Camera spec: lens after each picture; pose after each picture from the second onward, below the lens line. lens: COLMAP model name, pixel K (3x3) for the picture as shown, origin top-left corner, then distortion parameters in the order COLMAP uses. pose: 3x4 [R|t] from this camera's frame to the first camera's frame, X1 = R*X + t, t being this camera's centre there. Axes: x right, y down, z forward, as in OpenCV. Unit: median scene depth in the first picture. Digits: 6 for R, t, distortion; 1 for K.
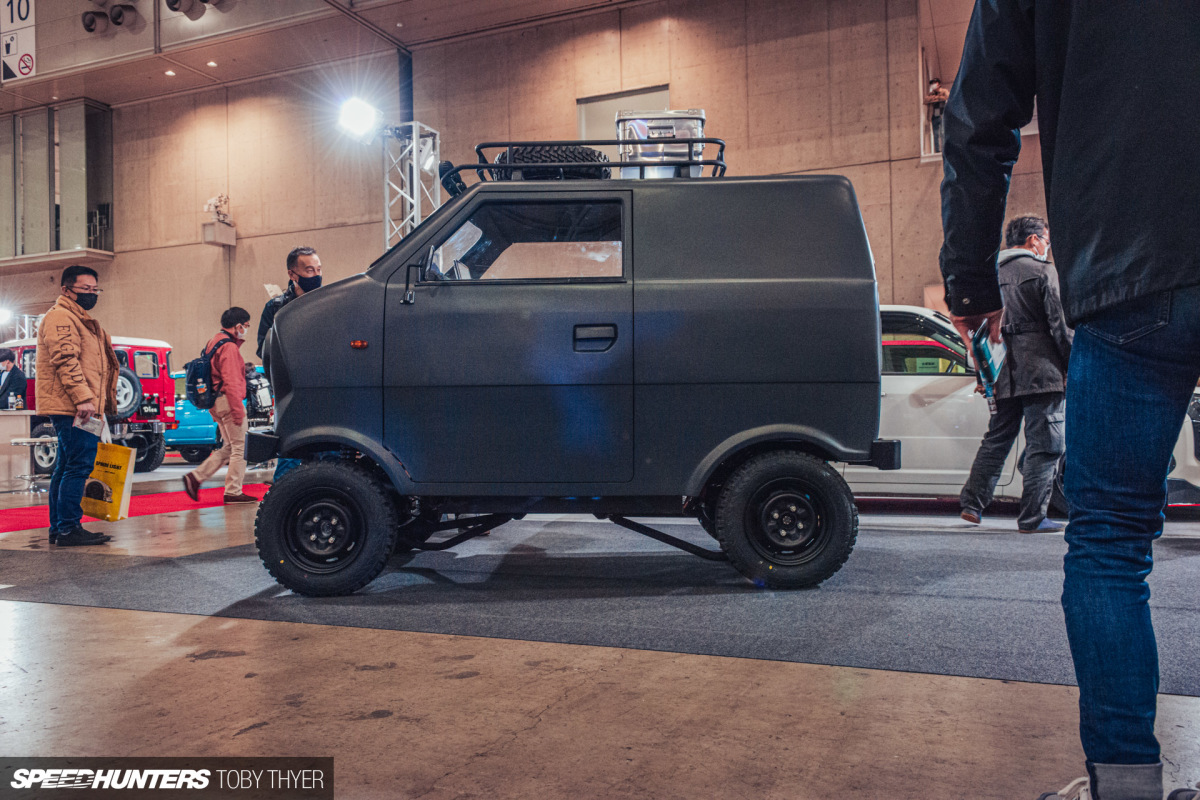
lens RADIAL K [[944.0, 0, 600.0], [0, 944.0, 400.0], [0, 0, 1]] dist [0.010041, 0.001905]
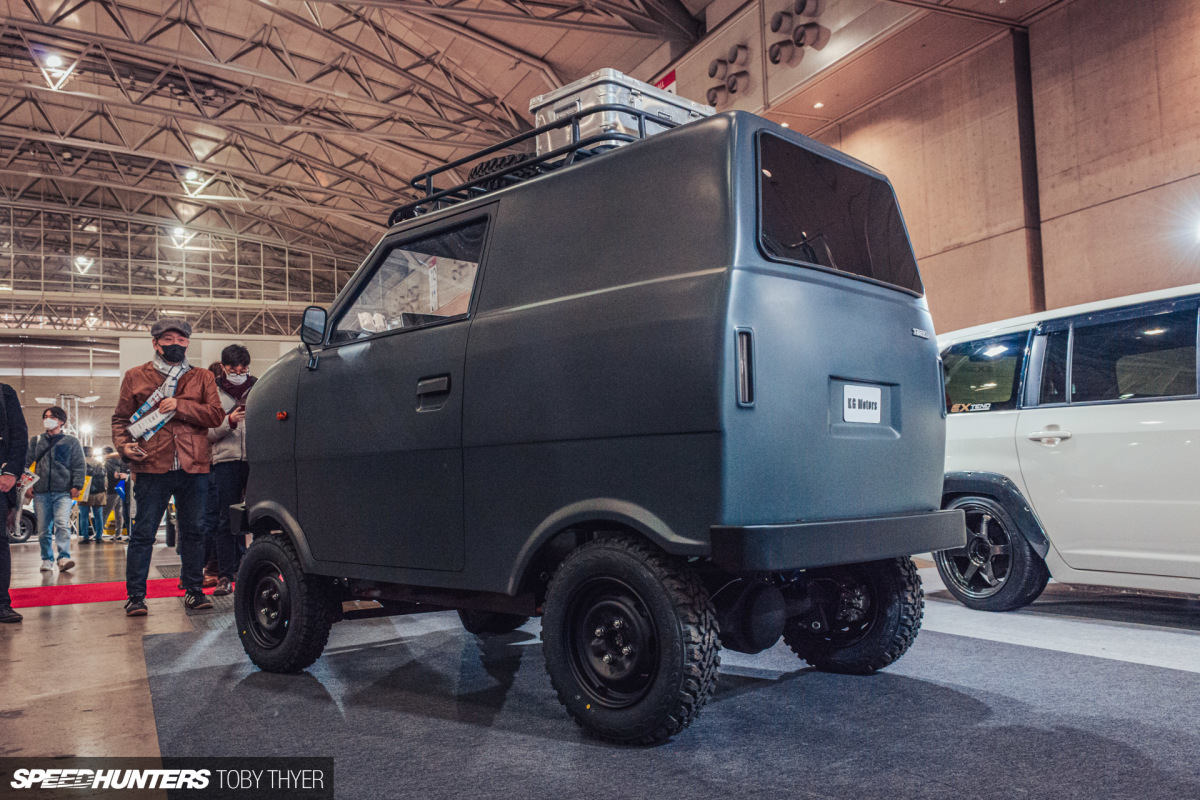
lens RADIAL K [[1015.8, 0, 598.3], [0, 1015.8, 428.1], [0, 0, 1]] dist [-0.007470, -0.005600]
pose [[0.713627, -0.045999, -0.699014, 0.147594], [0.035903, 0.998932, -0.029081, -0.000919], [0.699606, -0.004344, 0.714516, 0.098041]]
